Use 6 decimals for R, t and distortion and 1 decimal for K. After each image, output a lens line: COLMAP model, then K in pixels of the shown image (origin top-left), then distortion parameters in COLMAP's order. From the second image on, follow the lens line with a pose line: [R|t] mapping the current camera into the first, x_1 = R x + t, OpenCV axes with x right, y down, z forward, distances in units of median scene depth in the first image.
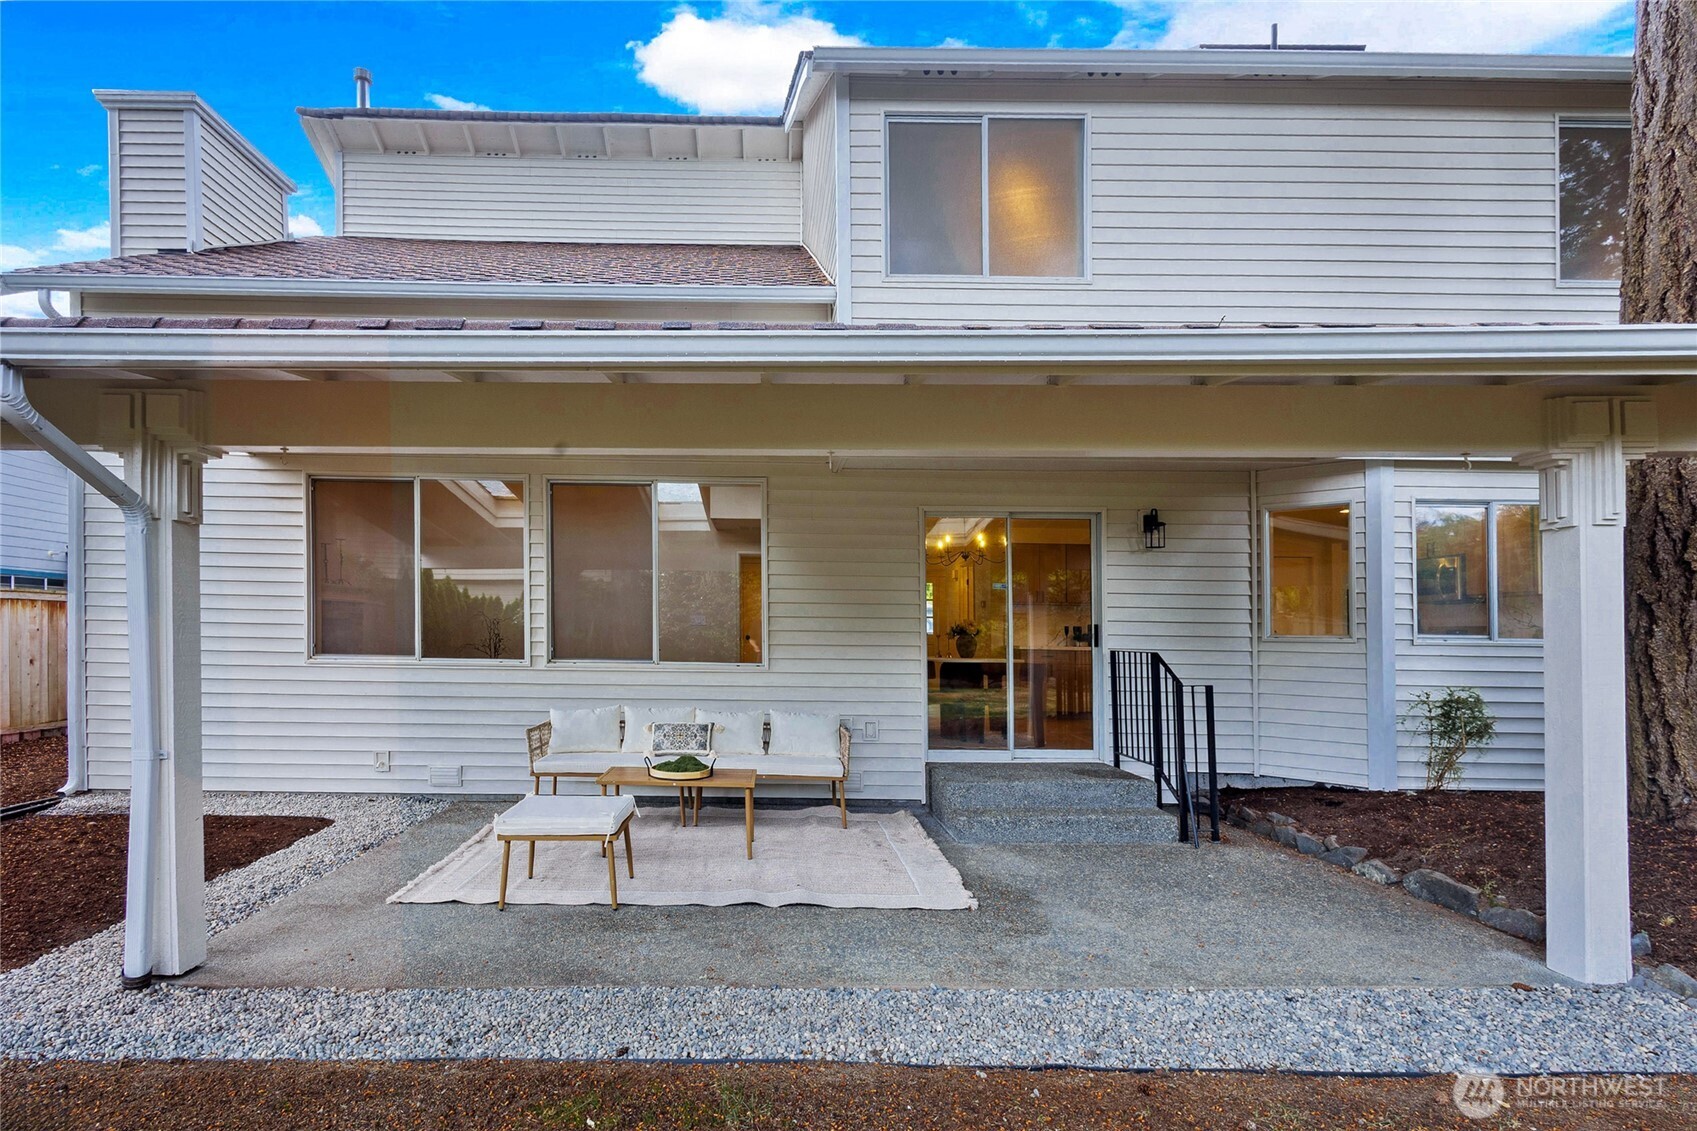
lens RADIAL K [[845.2, 0, 791.5], [0, 845.2, 631.4], [0, 0, 1]] dist [0.000344, -0.000330]
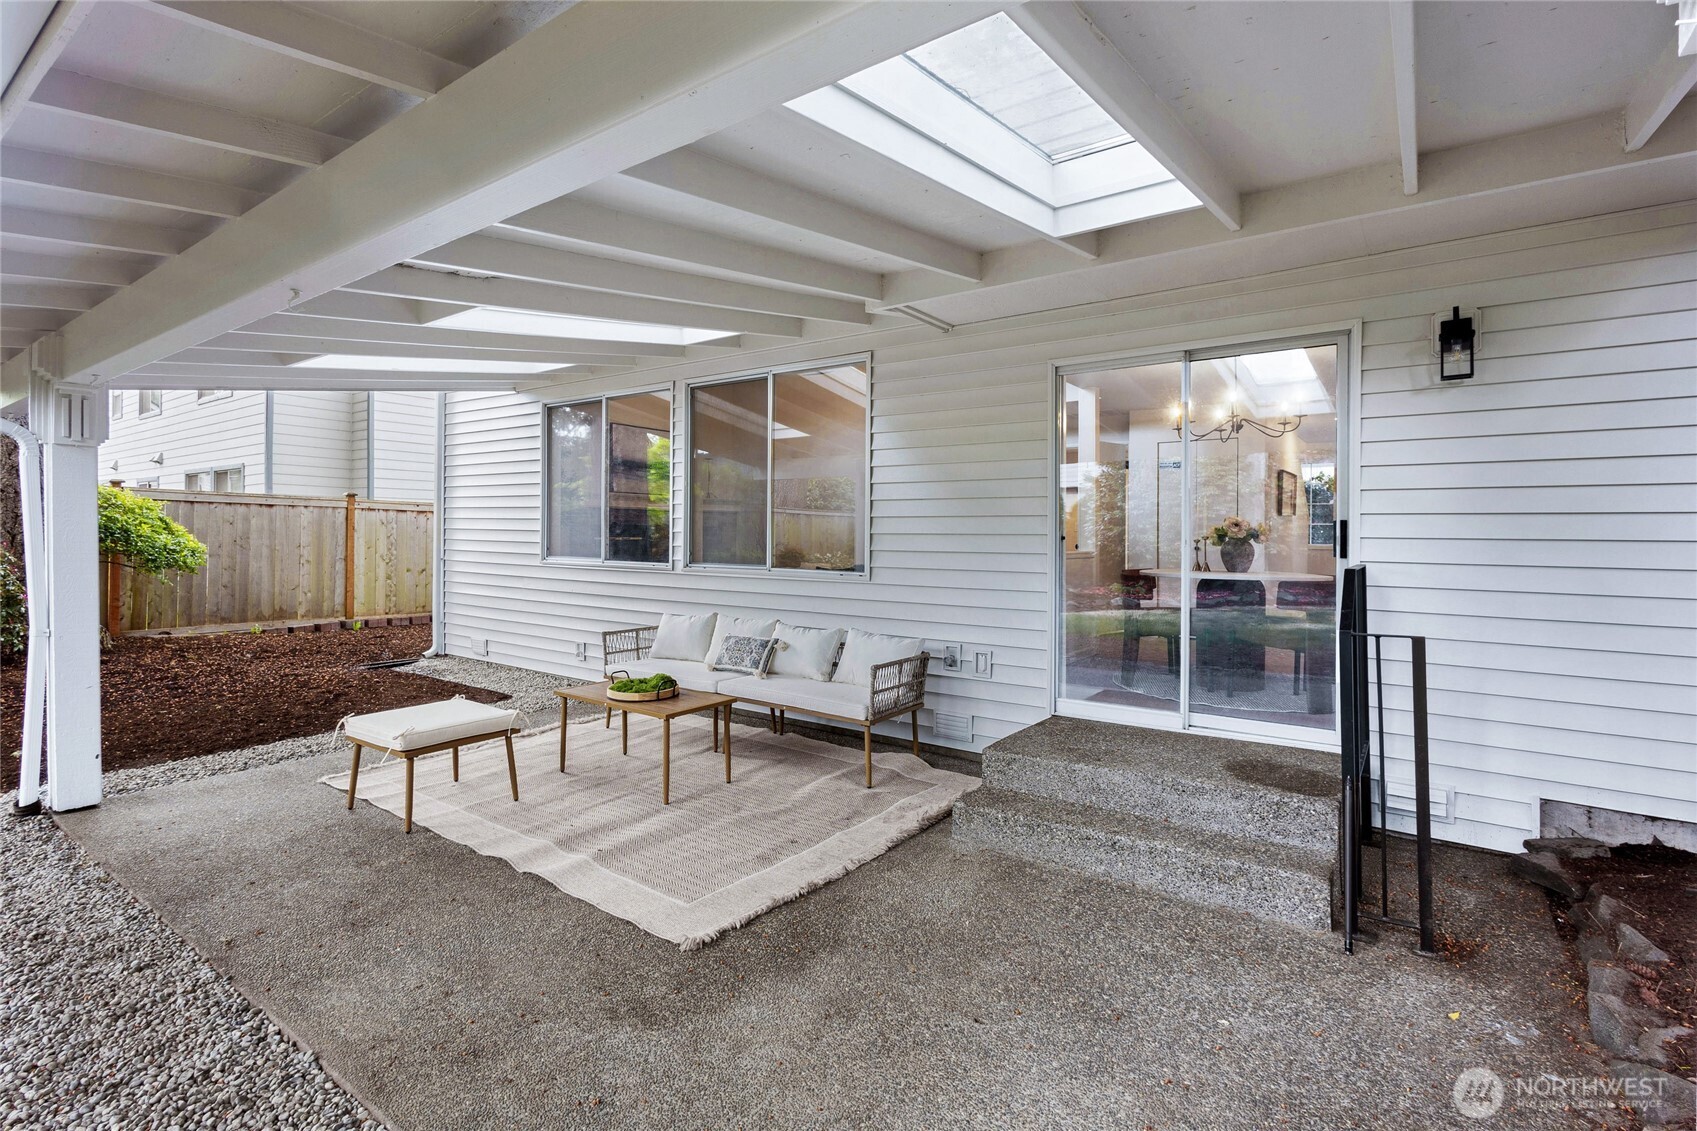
lens RADIAL K [[791.5, 0, 844.3], [0, 791.5, 545.6], [0, 0, 1]] dist [-0.000645, -0.000277]
pose [[0.805485, 0.003051, -0.592609, 0.420906], [0.001348, 0.999975, 0.006981, 0.005343], [0.592615, -0.006422, 0.805460, 0.356633]]
